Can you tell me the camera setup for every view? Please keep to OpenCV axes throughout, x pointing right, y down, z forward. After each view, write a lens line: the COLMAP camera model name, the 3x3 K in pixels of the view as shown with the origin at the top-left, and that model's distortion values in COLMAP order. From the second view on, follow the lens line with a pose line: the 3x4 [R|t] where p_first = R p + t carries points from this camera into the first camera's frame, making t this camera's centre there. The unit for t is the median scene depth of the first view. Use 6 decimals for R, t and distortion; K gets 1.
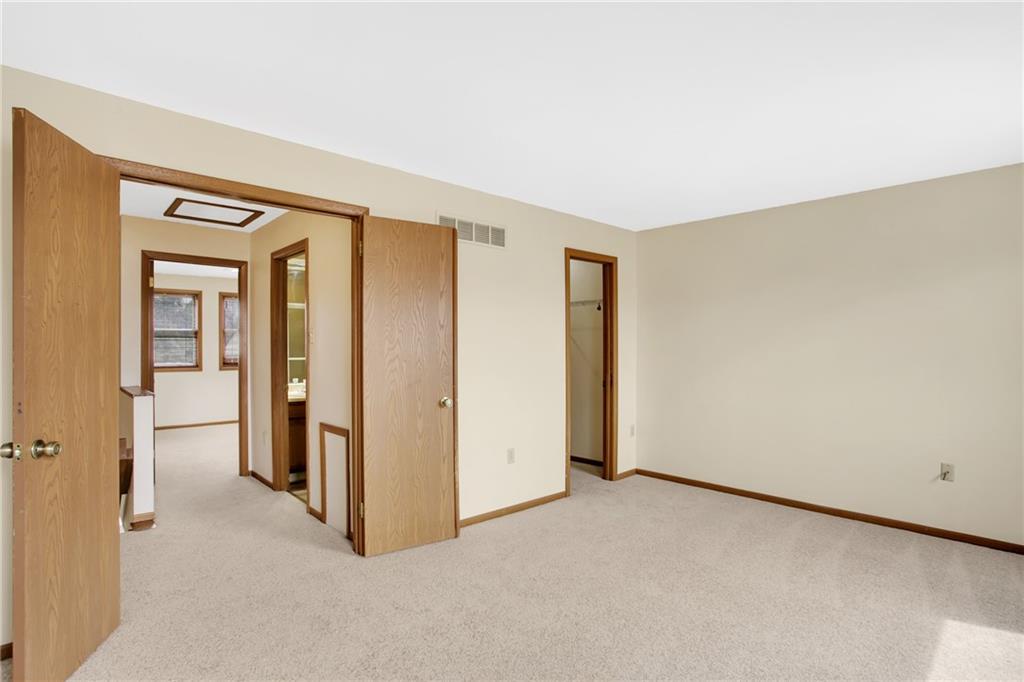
lens RADIAL K [[509.9, 0, 517.0], [0, 509.9, 345.3], [0, 0, 1]] dist [-0.093696, 0.048039]
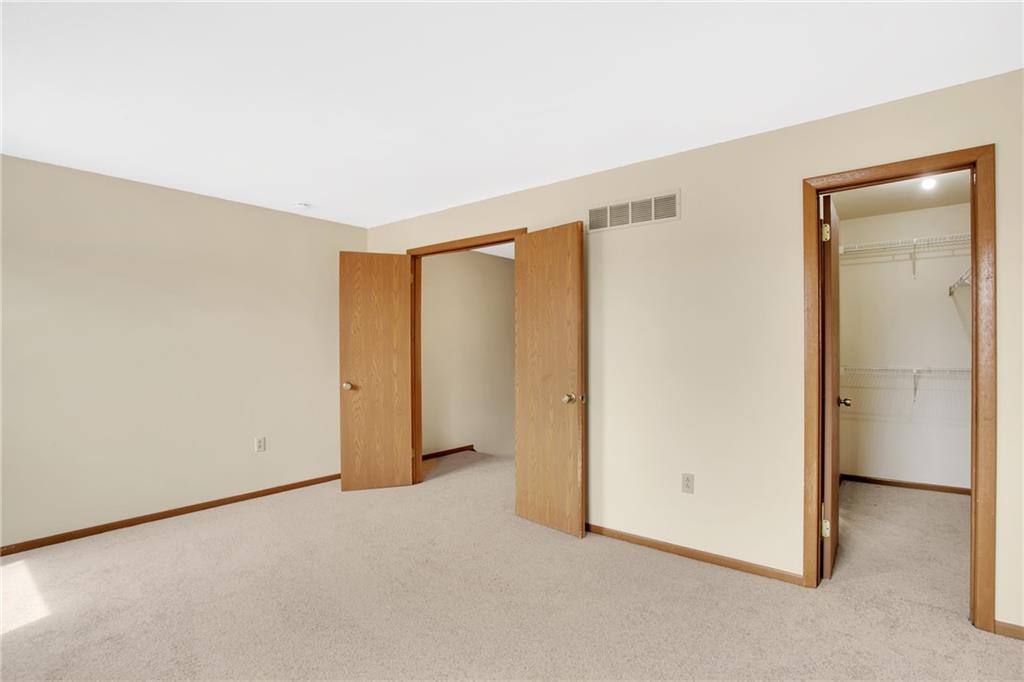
lens RADIAL K [[509.9, 0, 517.0], [0, 509.9, 345.3], [0, 0, 1]] dist [-0.093696, 0.048039]
pose [[0.135634, -0.000649, -0.990759, 0.891514], [0.006178, 0.999981, 0.000191, 0.007225], [0.990740, -0.006147, 0.135636, 0.803562]]
